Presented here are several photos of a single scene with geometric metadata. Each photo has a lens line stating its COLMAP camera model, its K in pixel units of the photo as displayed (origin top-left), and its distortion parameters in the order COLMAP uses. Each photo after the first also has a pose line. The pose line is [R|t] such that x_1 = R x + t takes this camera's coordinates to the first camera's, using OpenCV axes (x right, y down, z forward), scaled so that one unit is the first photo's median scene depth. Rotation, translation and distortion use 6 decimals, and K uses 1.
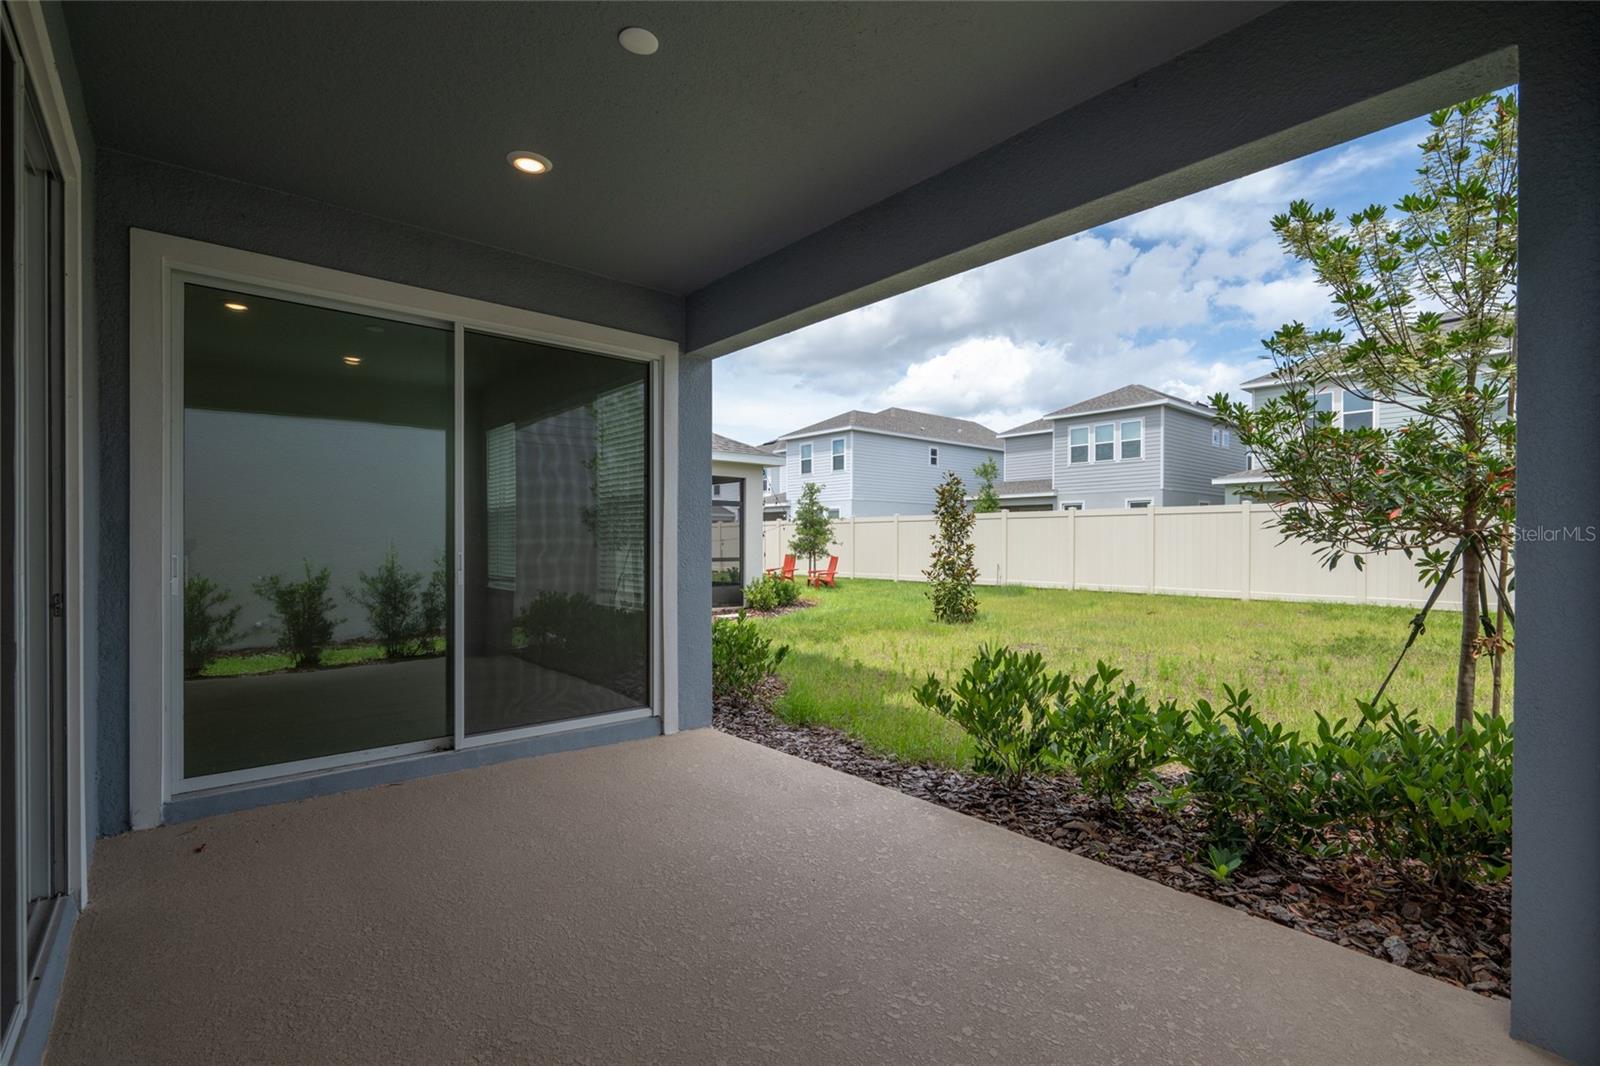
lens RADIAL K [[724.4, 0, 834.8], [0, 724.4, 544.4], [0, 0, 1]] dist [-0.000409, 0.000066]
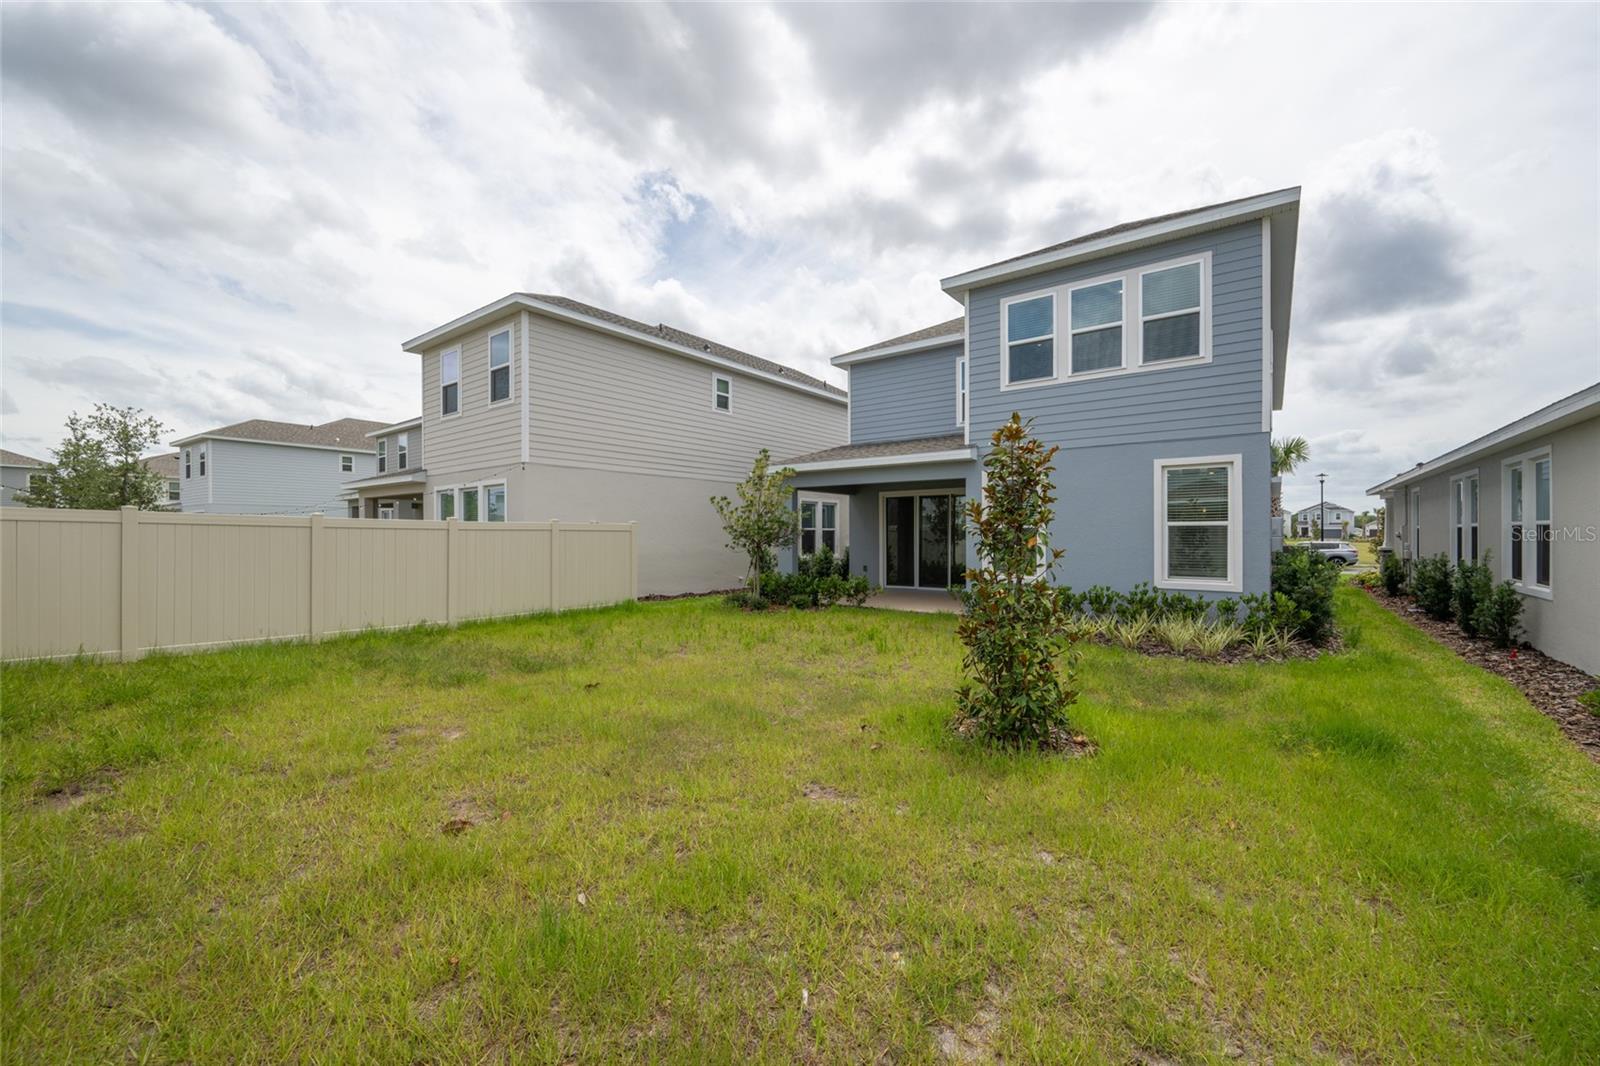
lens RADIAL K [[622.5, 0, 802.3], [0, 622.5, 535.2], [0, 0, 1]] dist [0.000590, -0.000076]
pose [[0.983180, -0.000488, 0.182641, 0.249580], [0.002189, 0.999956, -0.009108, -0.030033], [-0.182629, 0.009355, 0.983137, 1.224593]]
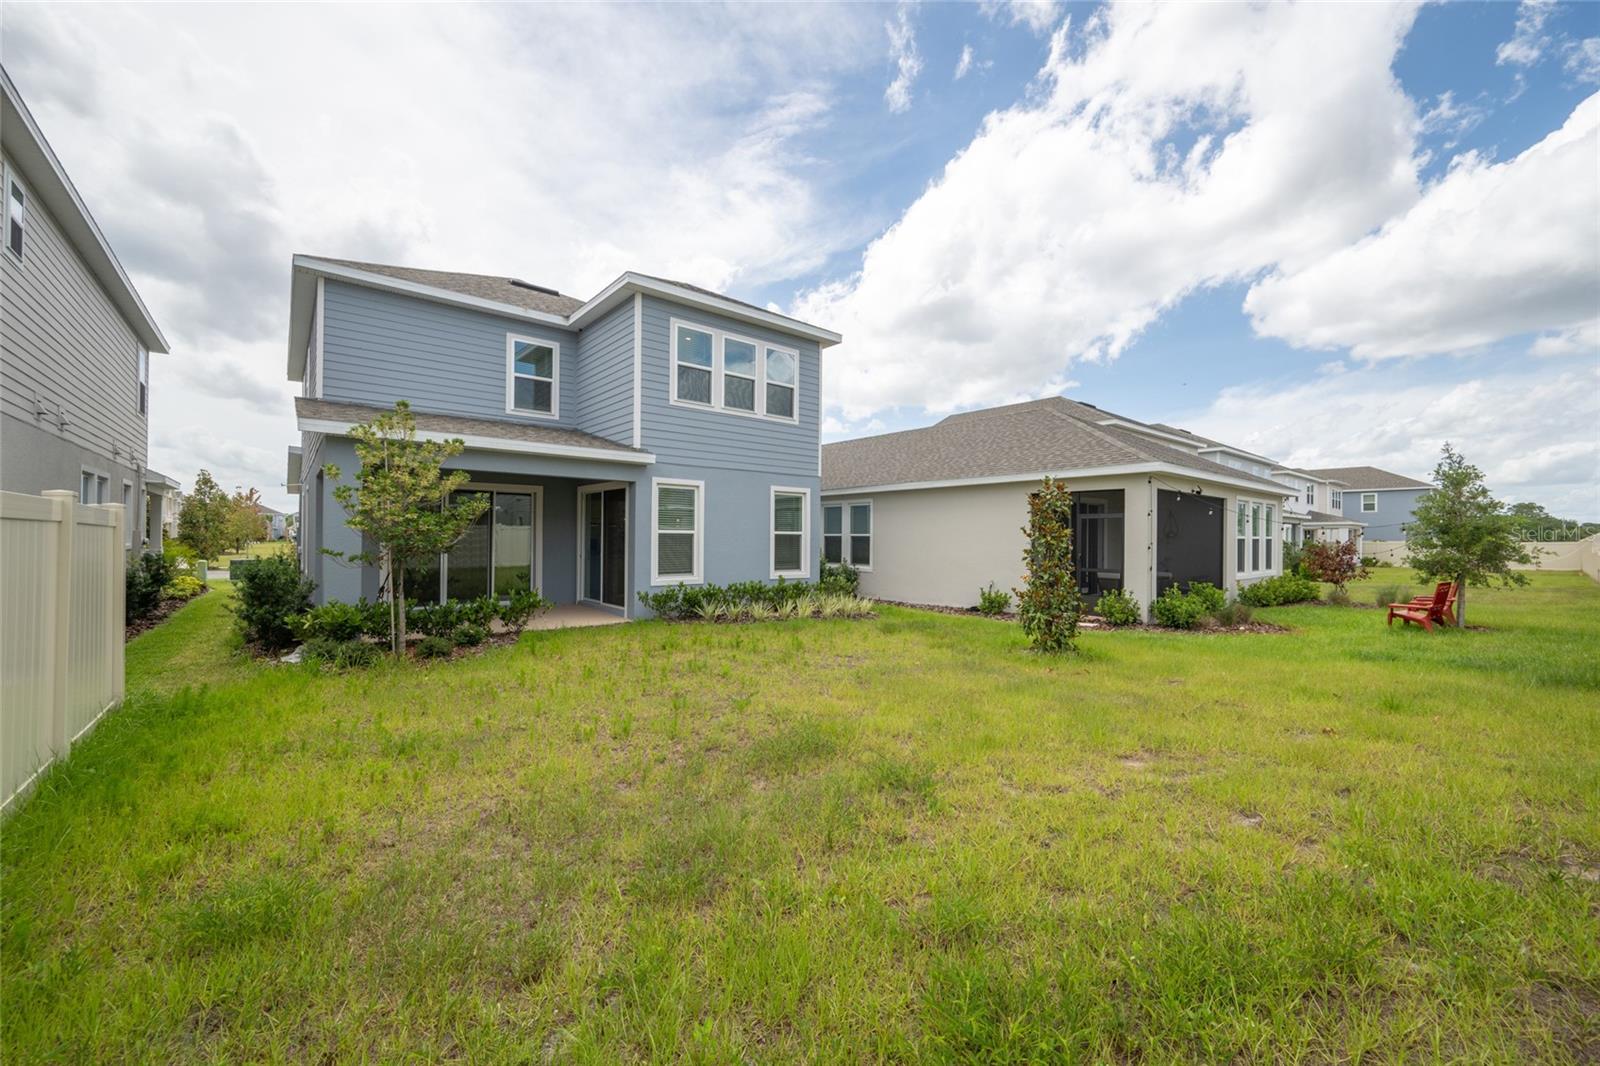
lens RADIAL K [[622.5, 0, 802.3], [0, 622.5, 535.2], [0, 0, 1]] dist [0.000590, -0.000076]
pose [[0.037485, 0.004730, 0.999286, -0.145161], [0.002152, 0.999986, -0.004814, -0.038341], [-0.999295, 0.002330, 0.037475, 1.697276]]
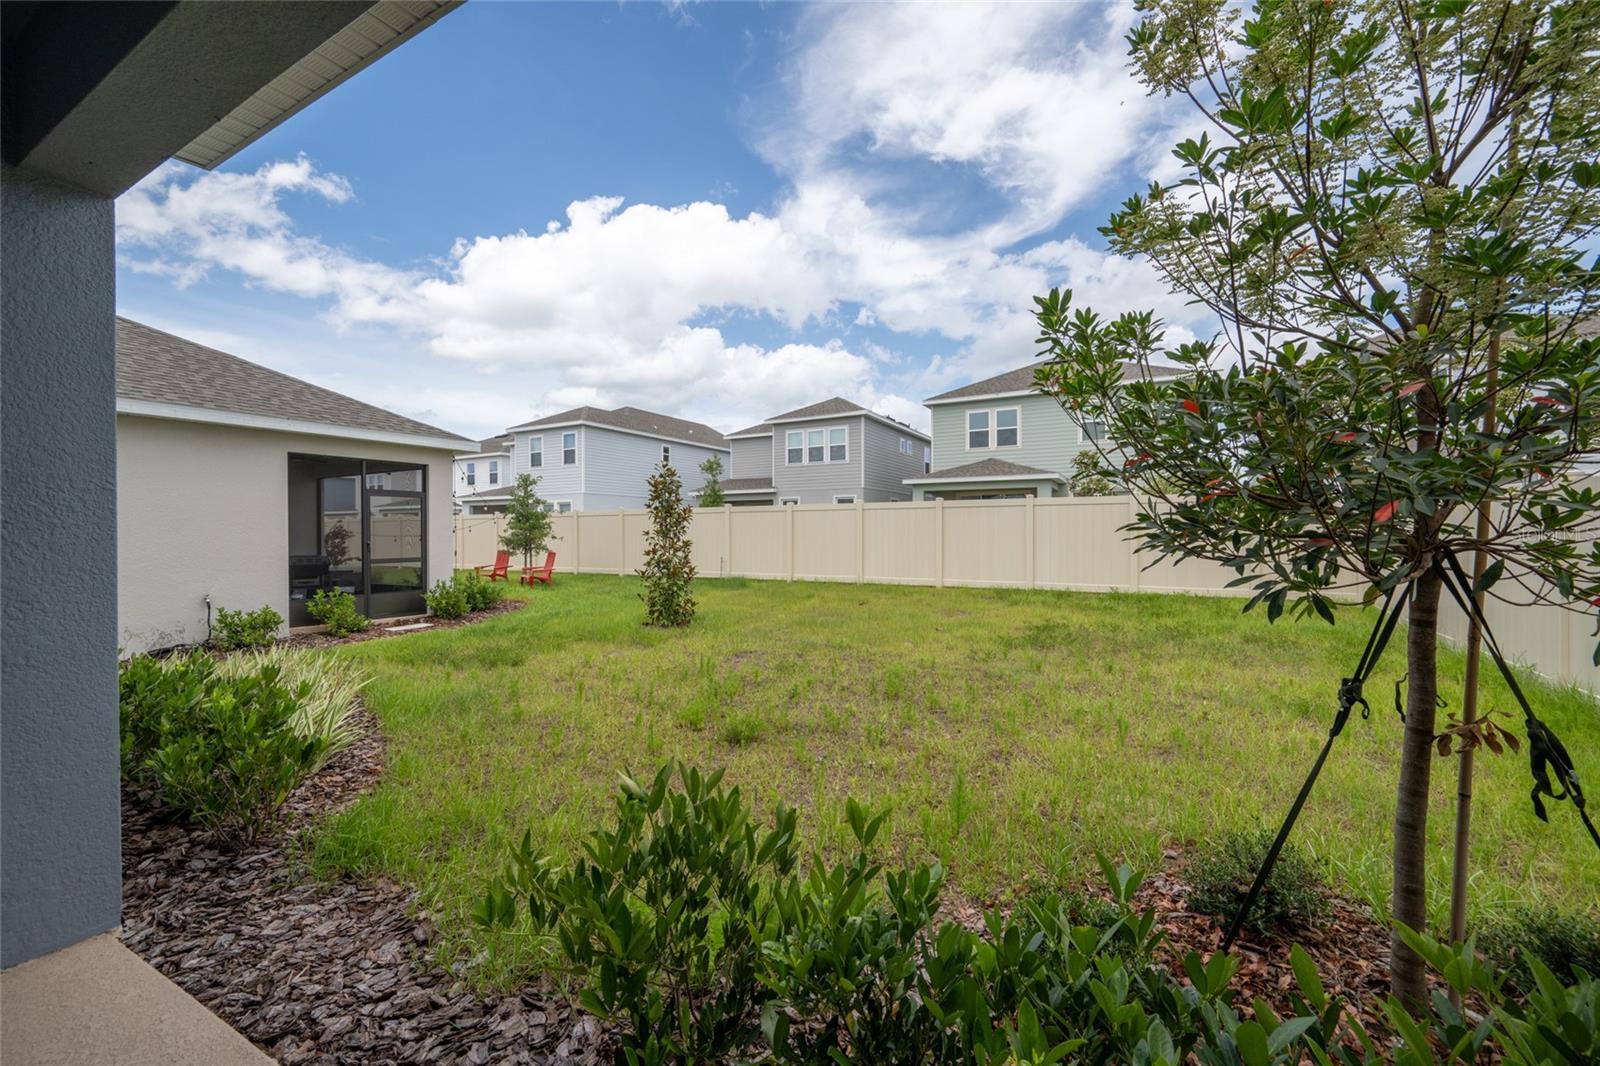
lens RADIAL K [[622.5, 0, 802.3], [0, 622.5, 535.2], [0, 0, 1]] dist [0.000590, -0.000076]
pose [[0.943374, -0.008730, 0.331615, 0.046602], [0.008114, 0.999962, 0.003241, -0.006587], [-0.331631, -0.000366, 0.943409, 0.148084]]
